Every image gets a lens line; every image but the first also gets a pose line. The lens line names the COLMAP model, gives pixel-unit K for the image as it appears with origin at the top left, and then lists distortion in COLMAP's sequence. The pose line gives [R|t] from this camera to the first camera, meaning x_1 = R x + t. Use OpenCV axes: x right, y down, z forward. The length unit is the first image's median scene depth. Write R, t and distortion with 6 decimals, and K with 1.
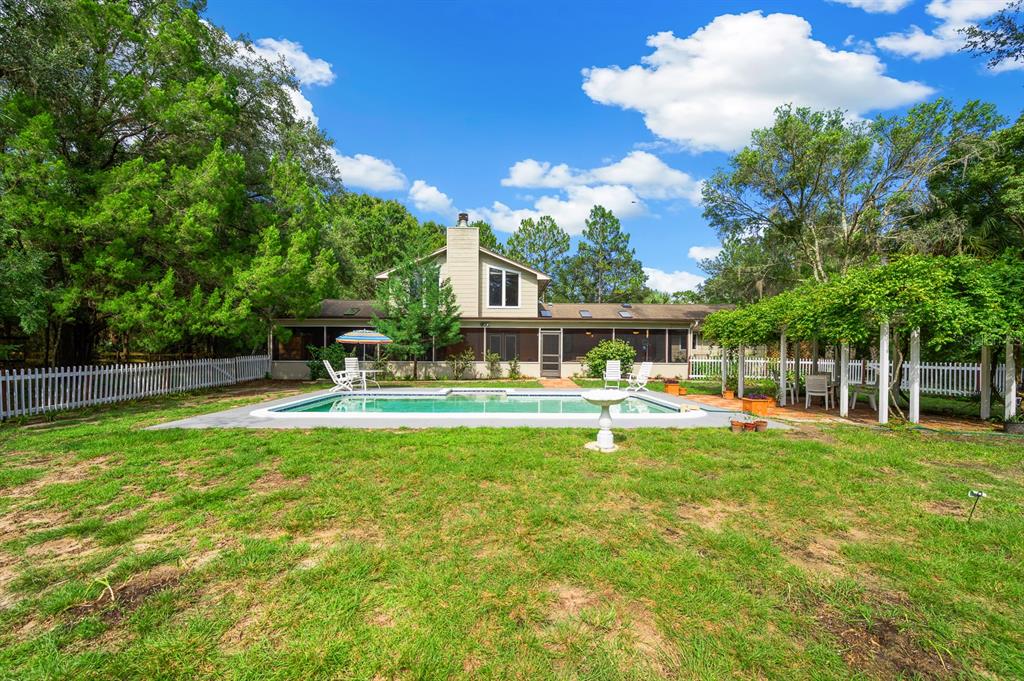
lens RADIAL K [[407.3, 0, 502.4], [0, 407.3, 361.8], [0, 0, 1]] dist [-0.001426, 0.000205]
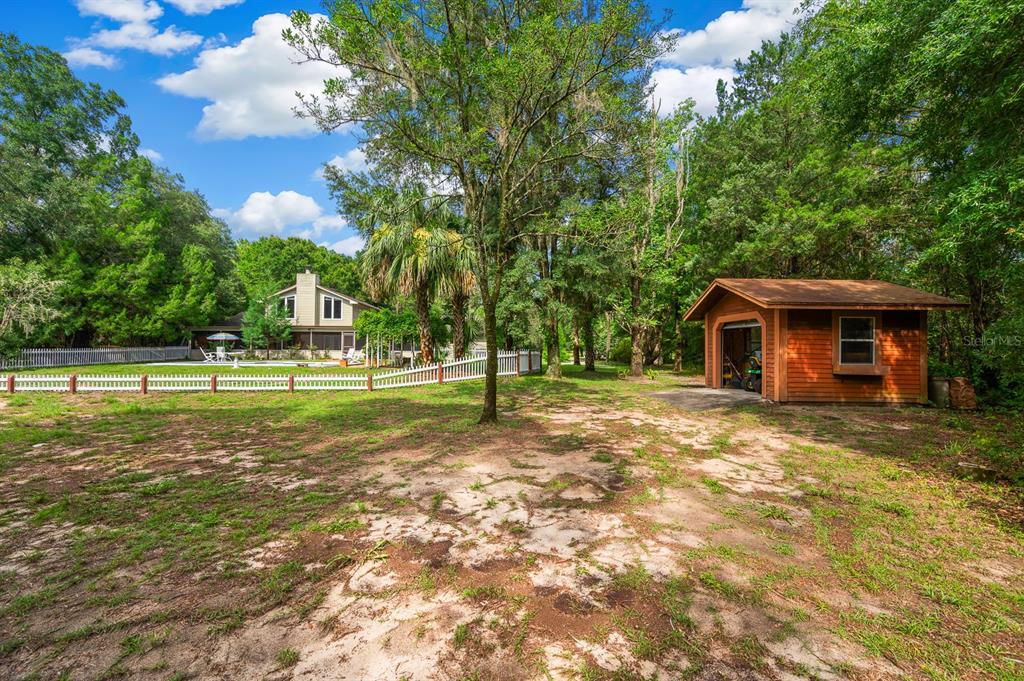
lens RADIAL K [[407.3, 0, 518.1], [0, 407.3, 345.2], [0, 0, 1]] dist [-0.001426, 0.000205]
pose [[0.999321, 0.001970, 0.036789, 0.817641], [-0.000733, 0.999435, -0.033613, 0.039162], [-0.036834, 0.033564, 0.998758, -0.852264]]
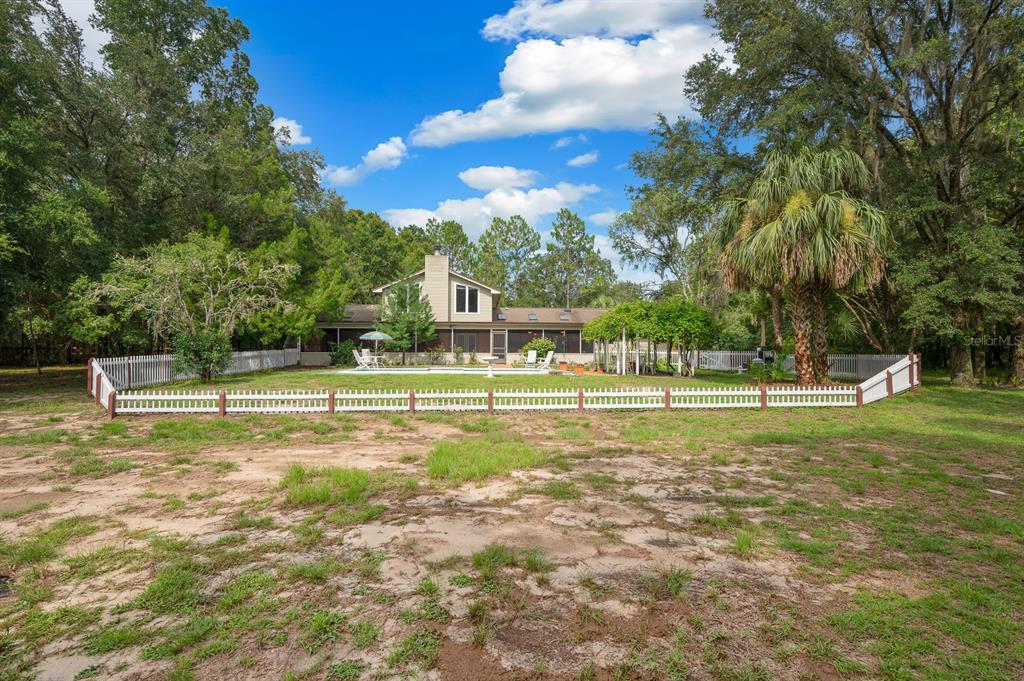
lens RADIAL K [[501.7, 0, 509.5], [0, 501.7, 338.3], [0, 0, 1]] dist [-0.001367, -0.000050]
pose [[0.998457, -0.000564, 0.055535, 0.058464], [0.003260, 0.998819, -0.048467, 0.034680], [-0.055442, 0.048573, 0.997280, -0.754071]]
